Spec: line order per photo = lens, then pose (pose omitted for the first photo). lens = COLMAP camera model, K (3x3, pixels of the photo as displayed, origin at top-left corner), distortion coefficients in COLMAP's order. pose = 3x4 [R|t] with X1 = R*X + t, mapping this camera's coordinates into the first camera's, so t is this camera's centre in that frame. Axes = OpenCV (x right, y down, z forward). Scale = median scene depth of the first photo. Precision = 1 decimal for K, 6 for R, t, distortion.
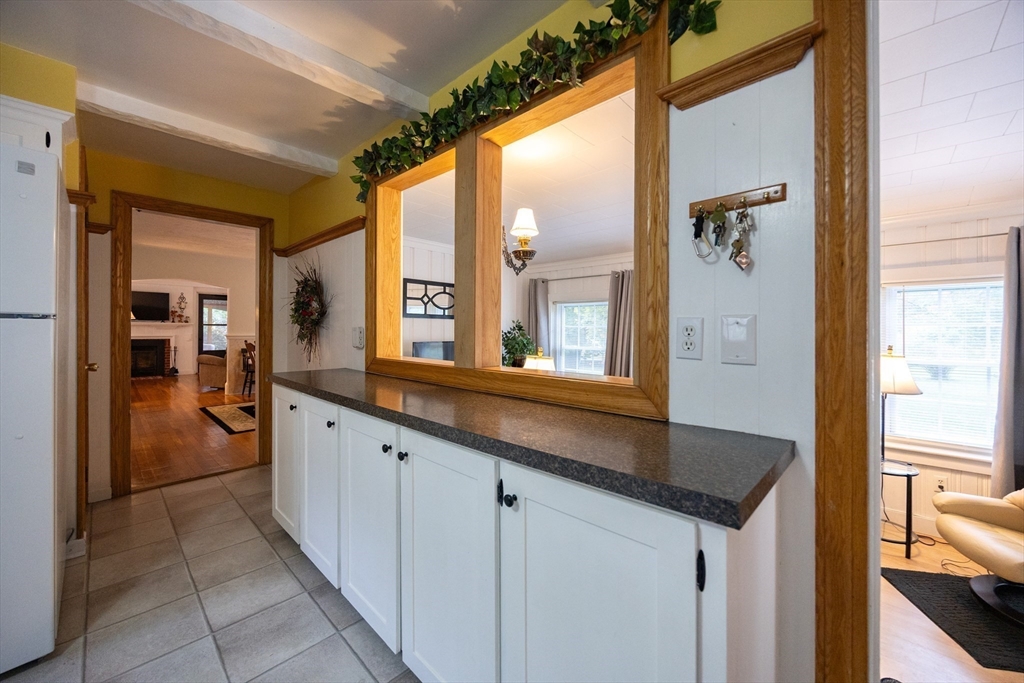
lens RADIAL K [[388.5, 0, 508.3], [0, 388.5, 328.7], [0, 0, 1]] dist [-0.003644, 0.000127]
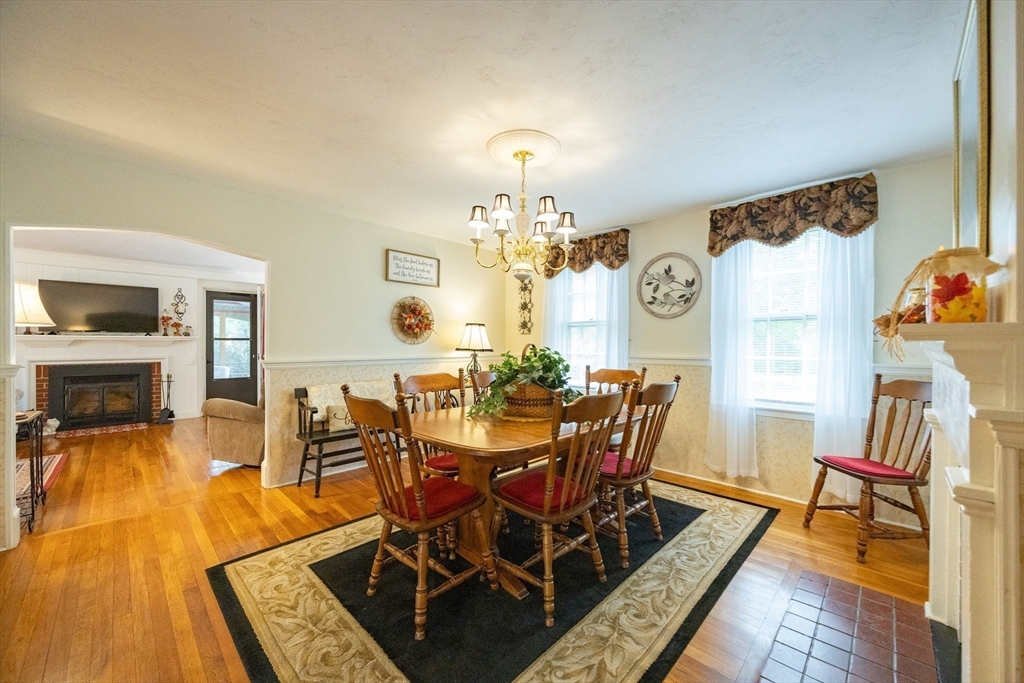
lens RADIAL K [[388.5, 0, 516.8], [0, 388.5, 346.0], [0, 0, 1]] dist [-0.003644, 0.000127]
pose [[1.000000, -0.000321, -0.000614, -0.302921], [0.000325, 0.999973, 0.007375, -0.004019], [0.000612, -0.007375, 0.999973, 0.381219]]
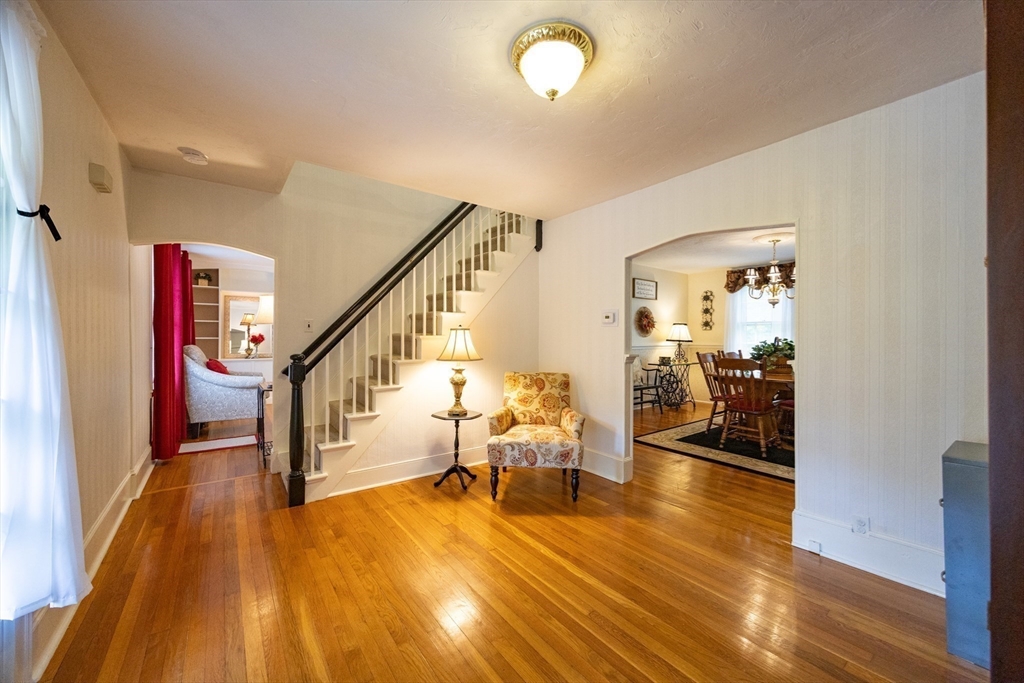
lens RADIAL K [[388.5, 0, 514.7], [0, 388.5, 339.8], [0, 0, 1]] dist [-0.003644, 0.000127]
pose [[0.987873, 0.001221, -0.155262, -0.531787], [0.000103, 0.999964, 0.008517, -0.003897], [0.155266, -0.008429, 0.987837, 0.113654]]
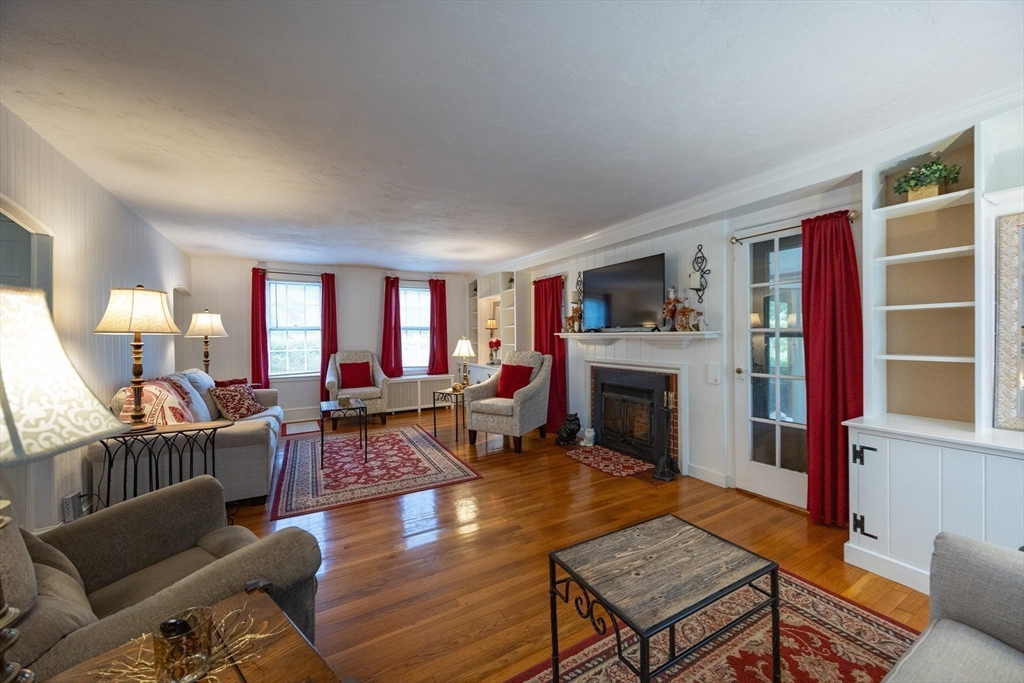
lens RADIAL K [[388.5, 0, 510.5], [0, 388.5, 336.9], [0, 0, 1]] dist [-0.003644, 0.000127]
pose [[-0.284022, 0.014993, -0.958701, -0.465048], [0.005188, 0.999887, 0.014100, -0.015933], [0.958804, -0.000969, -0.284068, 0.949136]]
